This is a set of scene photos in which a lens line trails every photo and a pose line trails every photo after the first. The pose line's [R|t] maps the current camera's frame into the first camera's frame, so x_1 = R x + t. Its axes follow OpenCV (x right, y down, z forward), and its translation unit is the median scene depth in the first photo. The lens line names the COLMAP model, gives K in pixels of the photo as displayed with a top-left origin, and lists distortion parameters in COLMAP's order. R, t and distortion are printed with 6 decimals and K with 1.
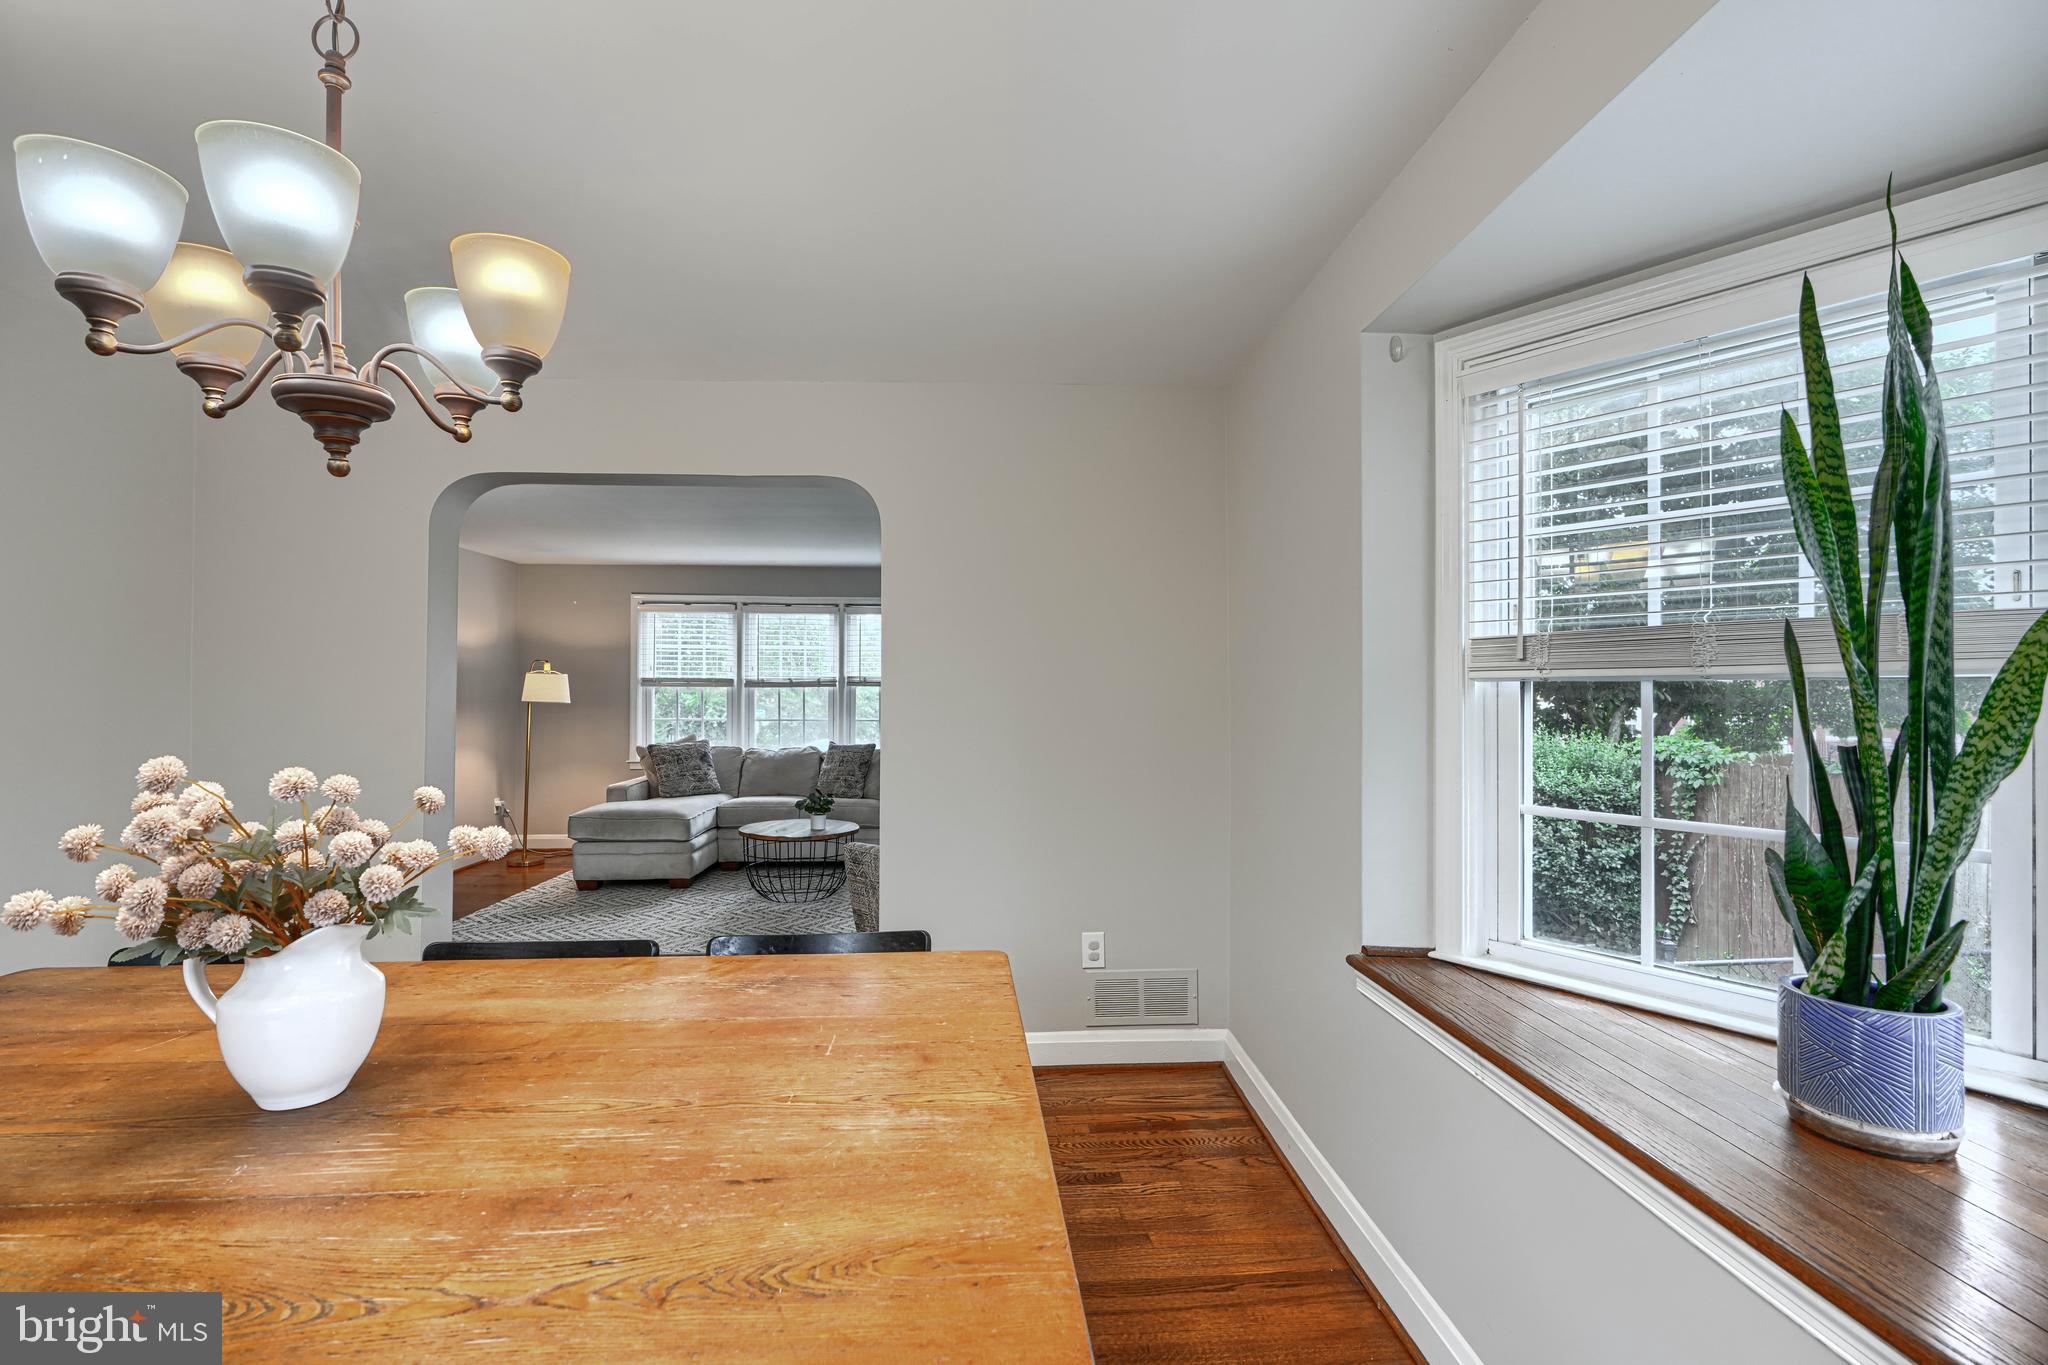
lens RADIAL K [[918.3, 0, 1023.6], [0, 918.3, 669.7], [0, 0, 1]] dist [-0.002084, 0.000751]
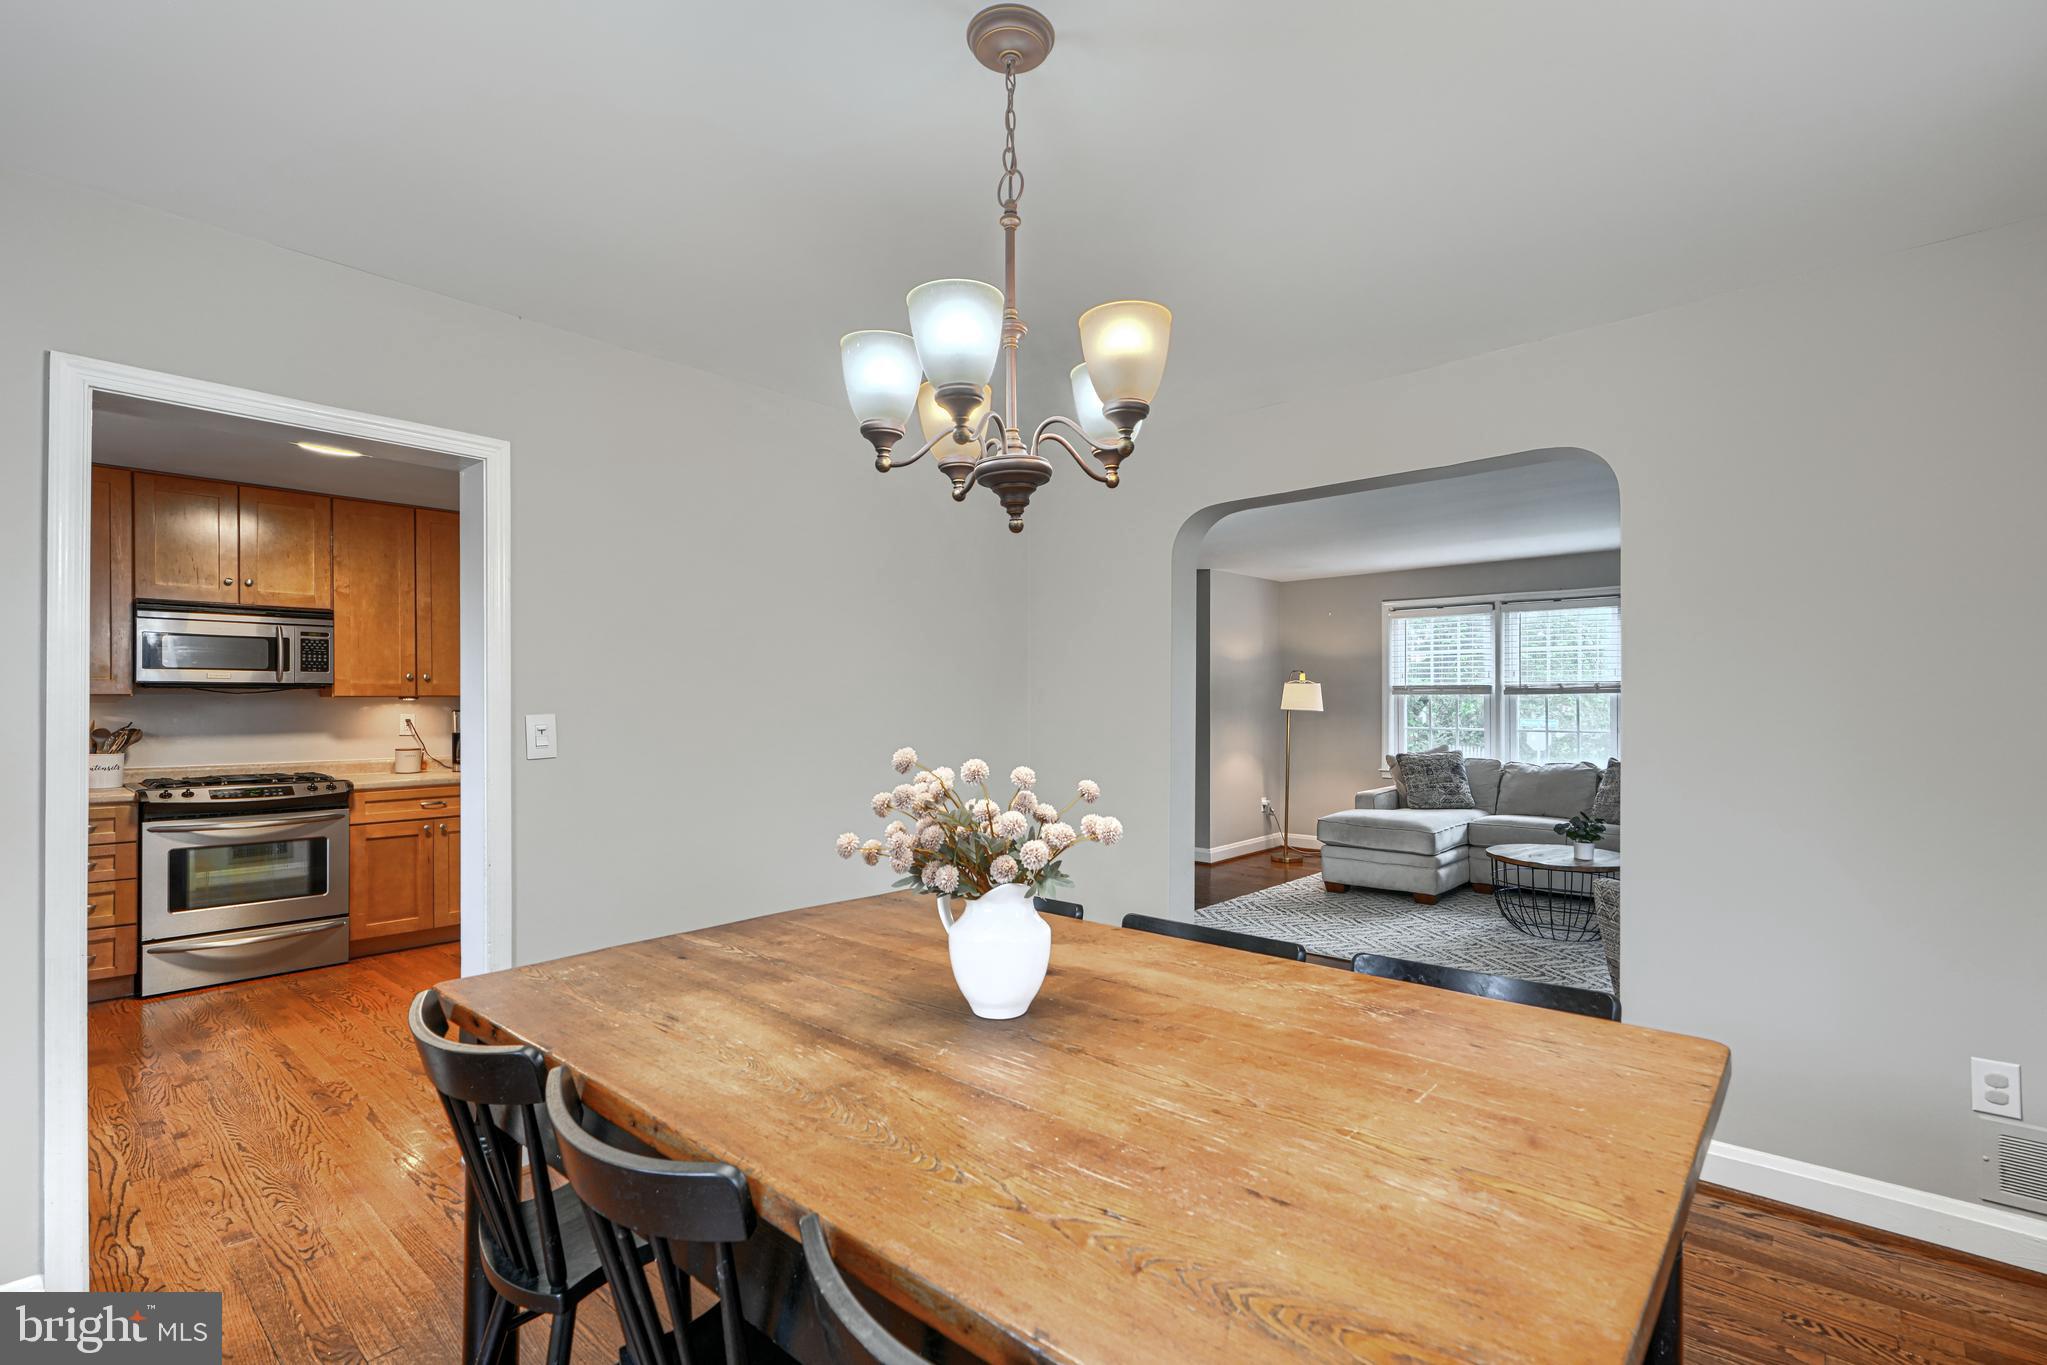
lens RADIAL K [[932.5, 0, 1016.3], [0, 932.5, 687.5], [0, 0, 1]] dist [0.000528, 0.000891]
pose [[0.702212, -0.014806, -0.711814, 0.123417], [0.022505, 0.999746, 0.001406, 0.001929], [0.711612, -0.017007, 0.702366, 0.061777]]
